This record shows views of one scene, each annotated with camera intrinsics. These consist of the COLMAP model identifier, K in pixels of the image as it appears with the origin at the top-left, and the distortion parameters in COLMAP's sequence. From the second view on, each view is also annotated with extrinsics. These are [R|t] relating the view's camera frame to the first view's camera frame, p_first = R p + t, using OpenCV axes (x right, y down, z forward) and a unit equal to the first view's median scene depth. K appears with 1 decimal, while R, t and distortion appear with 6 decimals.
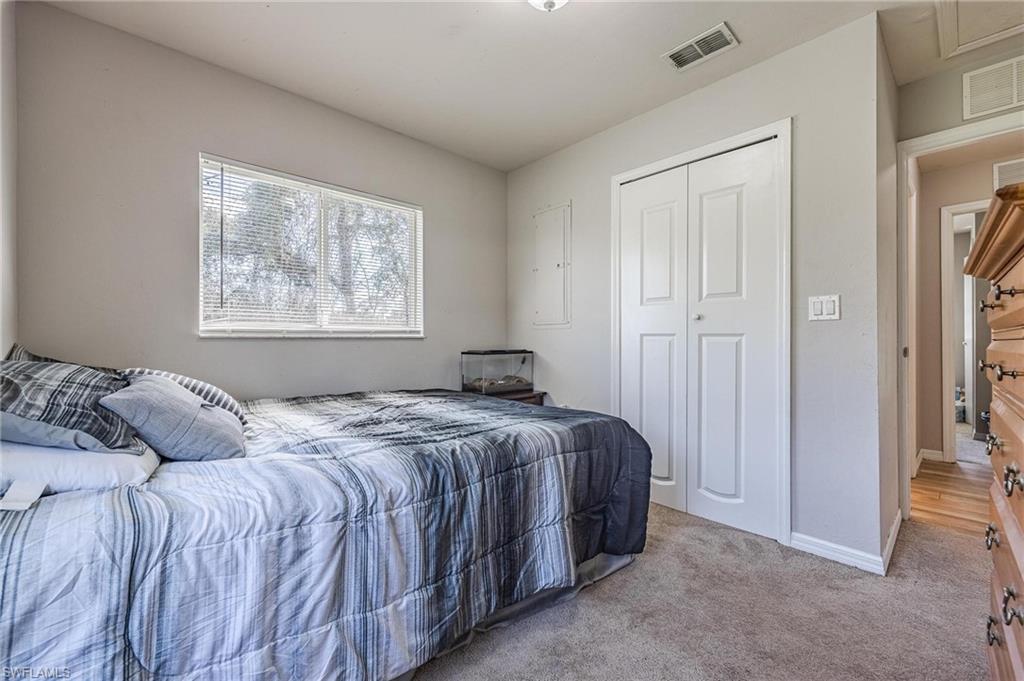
lens RADIAL K [[415.5, 0, 514.6], [0, 415.5, 343.1], [0, 0, 1]] dist [-0.003265, -0.000295]
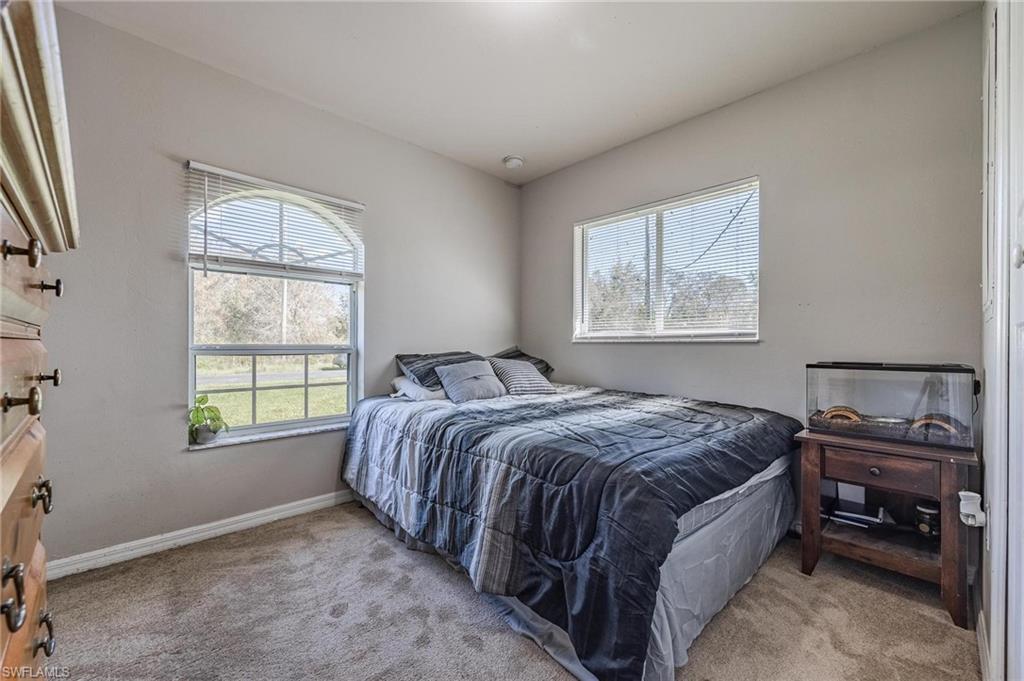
lens RADIAL K [[420.0, 0, 515.2], [0, 420.0, 344.8], [0, 0, 1]] dist [-0.002217, -0.000229]
pose [[0.011597, 0.002931, -0.999928, 0.859478], [-0.010511, 0.999941, 0.002809, -0.007194], [0.999878, 0.010478, 0.011627, 0.806544]]
